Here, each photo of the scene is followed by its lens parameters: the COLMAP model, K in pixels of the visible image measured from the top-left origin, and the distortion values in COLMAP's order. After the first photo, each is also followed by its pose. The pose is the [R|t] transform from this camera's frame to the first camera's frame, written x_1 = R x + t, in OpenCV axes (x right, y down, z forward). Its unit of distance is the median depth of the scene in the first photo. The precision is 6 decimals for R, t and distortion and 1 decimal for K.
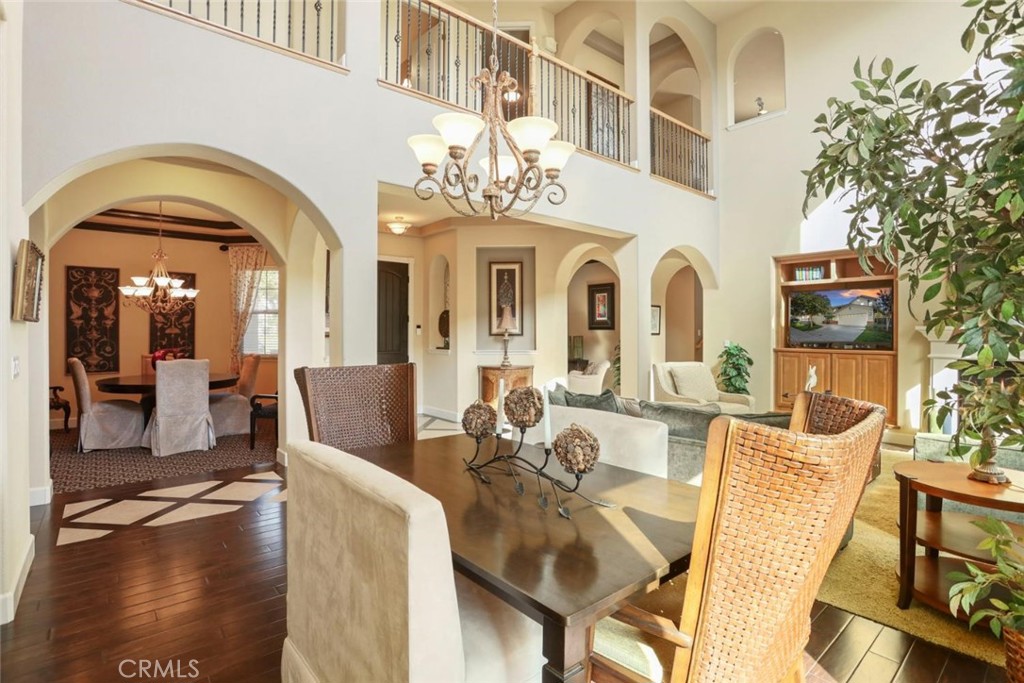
lens RADIAL K [[510.8, 0, 515.3], [0, 510.8, 335.7], [0, 0, 1]] dist [-0.024789, 0.002564]
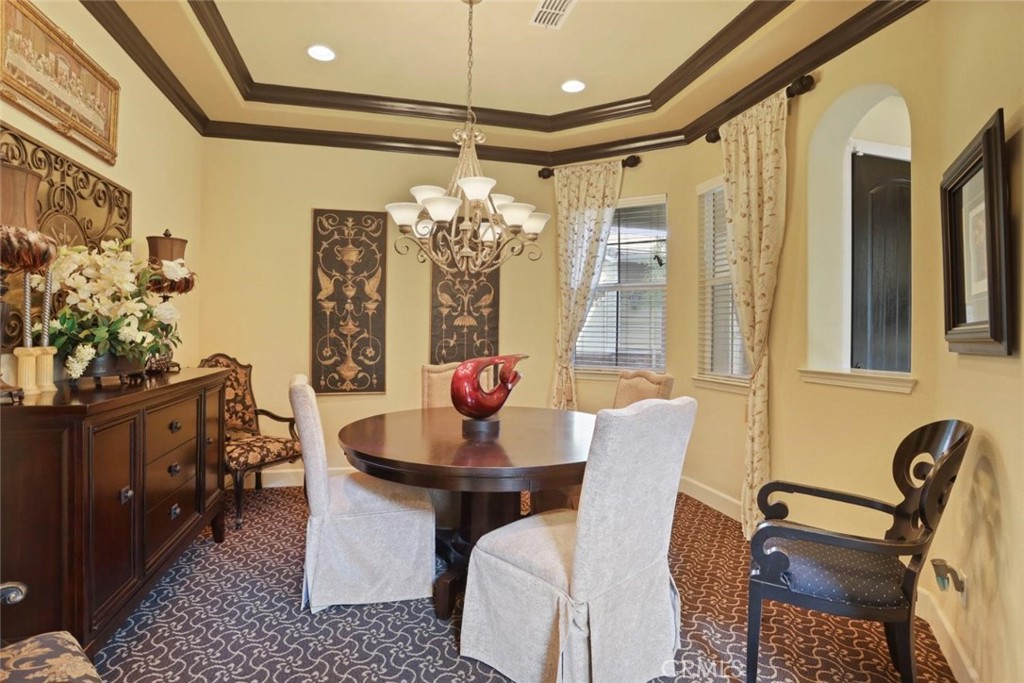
lens RADIAL K [[510.8, 0, 512.0], [0, 510.8, 338.4], [0, 0, 1]] dist [-0.024789, 0.002564]
pose [[0.913433, 0.011355, -0.406832, -0.427065], [-0.013114, 0.999913, -0.001537, 0.009786], [0.406779, 0.006739, 0.913502, 0.537534]]
